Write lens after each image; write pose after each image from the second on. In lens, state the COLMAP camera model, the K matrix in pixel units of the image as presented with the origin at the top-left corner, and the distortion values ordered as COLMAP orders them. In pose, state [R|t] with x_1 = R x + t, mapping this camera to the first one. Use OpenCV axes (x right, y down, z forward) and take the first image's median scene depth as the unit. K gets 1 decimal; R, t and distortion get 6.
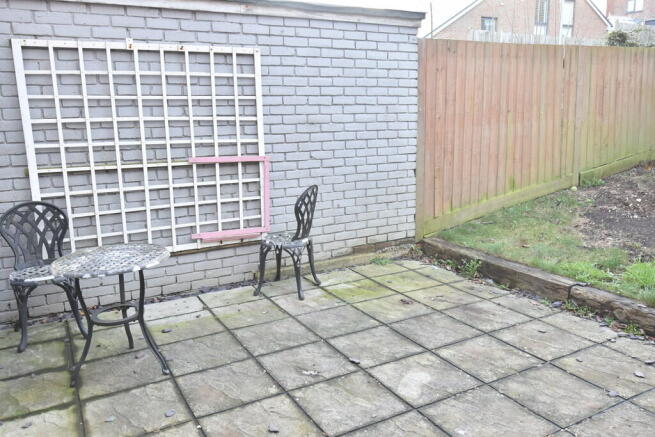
lens RADIAL K [[527.3, 0, 328.1], [0, 527.3, 216.7], [0, 0, 1]] dist [0.001009, 0.001686]
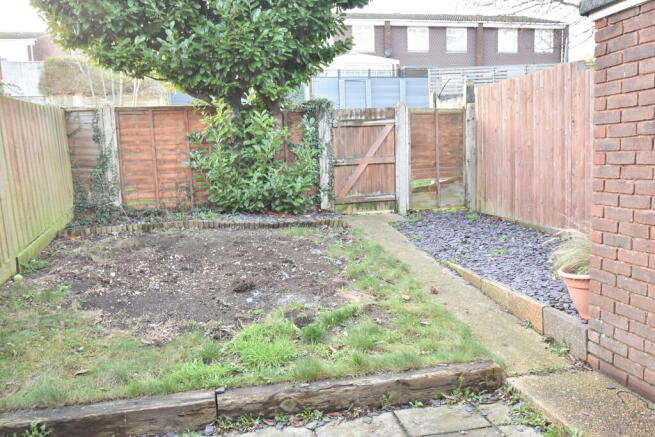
lens RADIAL K [[527.3, 0, 327.3], [0, 527.3, 218.8], [0, 0, 1]] dist [0.001009, 0.001686]
pose [[0.285927, -0.094738, 0.953557, -0.193147], [0.209183, 0.977272, 0.034370, -0.113958], [-0.935141, 0.189641, 0.299247, 0.570692]]
